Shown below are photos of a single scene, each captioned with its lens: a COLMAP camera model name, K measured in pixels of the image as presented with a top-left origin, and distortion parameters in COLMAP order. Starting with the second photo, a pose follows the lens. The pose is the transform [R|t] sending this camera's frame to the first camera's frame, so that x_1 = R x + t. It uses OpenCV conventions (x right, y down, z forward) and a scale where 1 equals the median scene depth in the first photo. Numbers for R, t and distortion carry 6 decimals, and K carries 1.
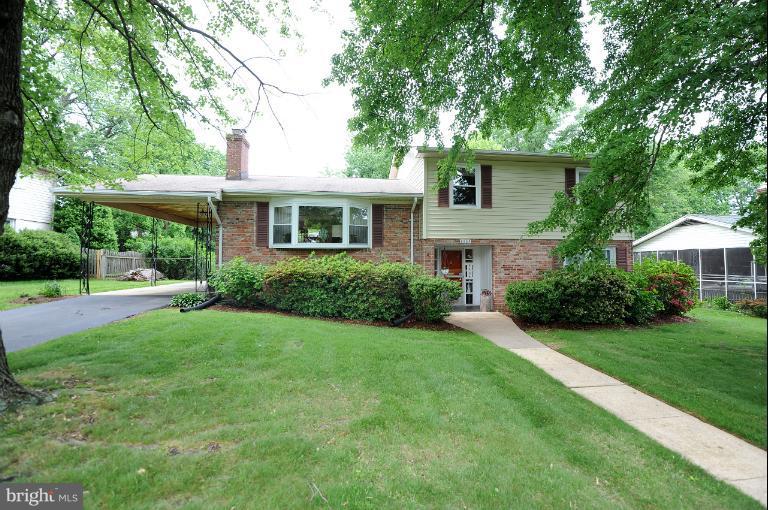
lens RADIAL K [[352.6, 0, 391.7], [0, 352.6, 245.3], [0, 0, 1]] dist [0.001794, -0.024915]
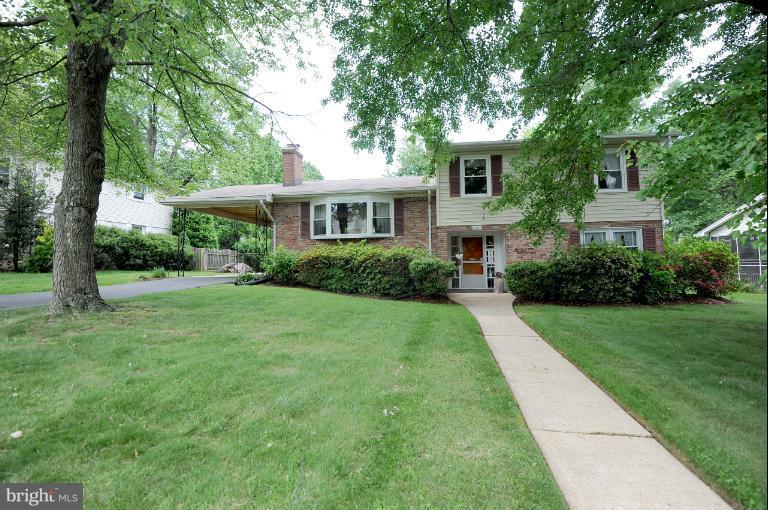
lens RADIAL K [[352.6, 0, 391.7], [0, 352.6, 245.3], [0, 0, 1]] dist [0.001794, -0.024915]
pose [[0.967912, -0.027402, -0.249790, 0.227401], [0.026902, 0.999623, -0.005414, 0.042619], [0.249845, -0.001479, 0.968285, -0.110727]]
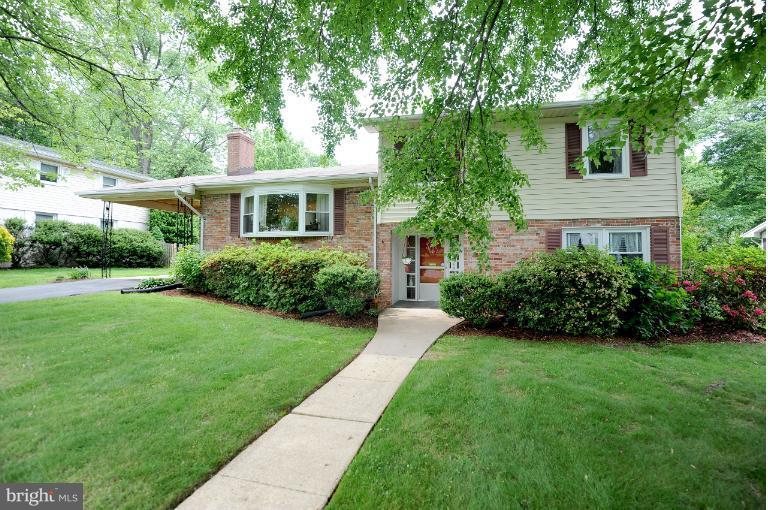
lens RADIAL K [[352.6, 0, 391.7], [0, 352.6, 245.3], [0, 0, 1]] dist [0.001794, -0.024915]
pose [[0.938044, -0.011446, -0.346328, 0.427563], [0.015766, 0.999829, 0.009661, 0.027544], [0.346158, -0.014523, 0.938064, 0.182526]]
